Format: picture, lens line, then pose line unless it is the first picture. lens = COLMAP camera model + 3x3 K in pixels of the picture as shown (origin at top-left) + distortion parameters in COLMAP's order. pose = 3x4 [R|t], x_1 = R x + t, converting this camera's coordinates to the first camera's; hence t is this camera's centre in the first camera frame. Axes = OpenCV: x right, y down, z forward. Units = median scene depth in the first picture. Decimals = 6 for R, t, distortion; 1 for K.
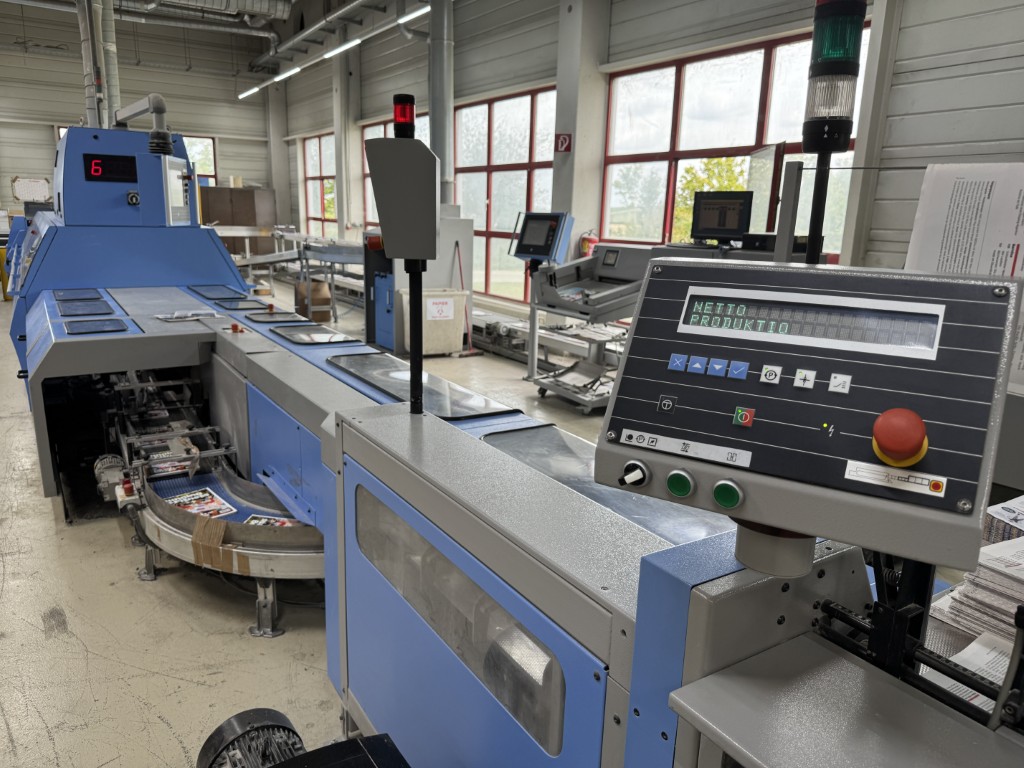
lens RADIAL K [[724.1, 0, 511.1], [0, 724.1, 386.5], [0, 0, 1]] dist [0.044532, -0.064418]
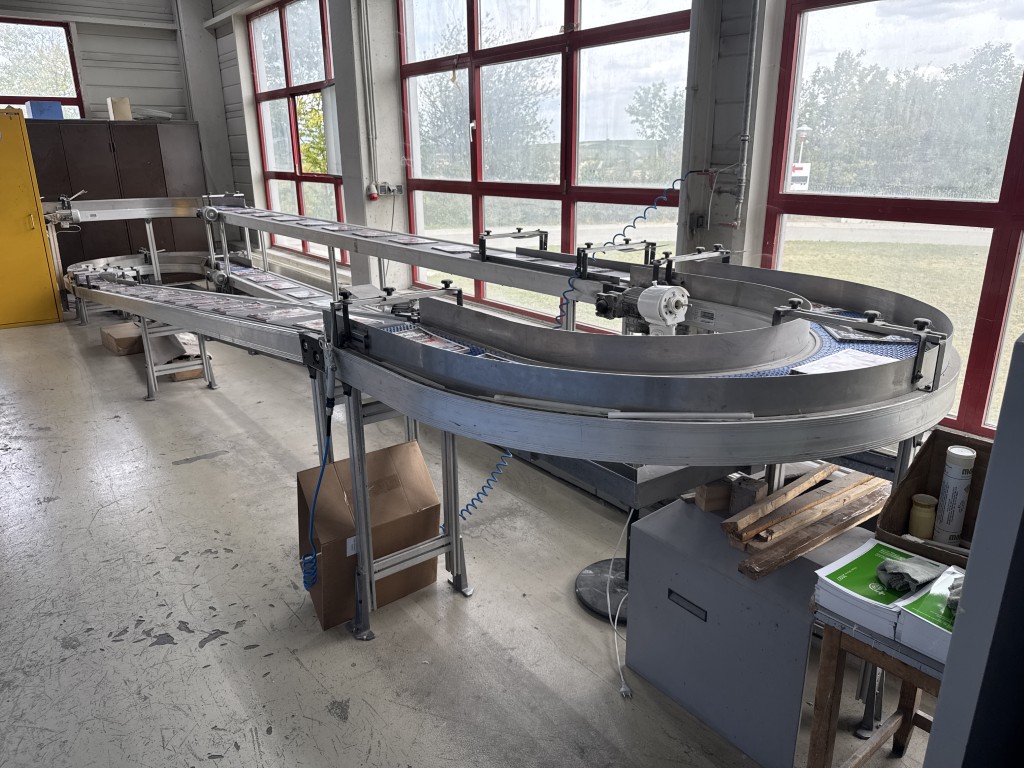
lens RADIAL K [[724.1, 0, 511.1], [0, 724.1, 386.5], [0, 0, 1]] dist [0.044532, -0.064418]
pose [[0.996436, -0.061275, 0.057968, -0.144601], [0.056636, 0.995302, 0.078531, -0.111763], [-0.062508, -0.074968, 0.995225, 0.458891]]
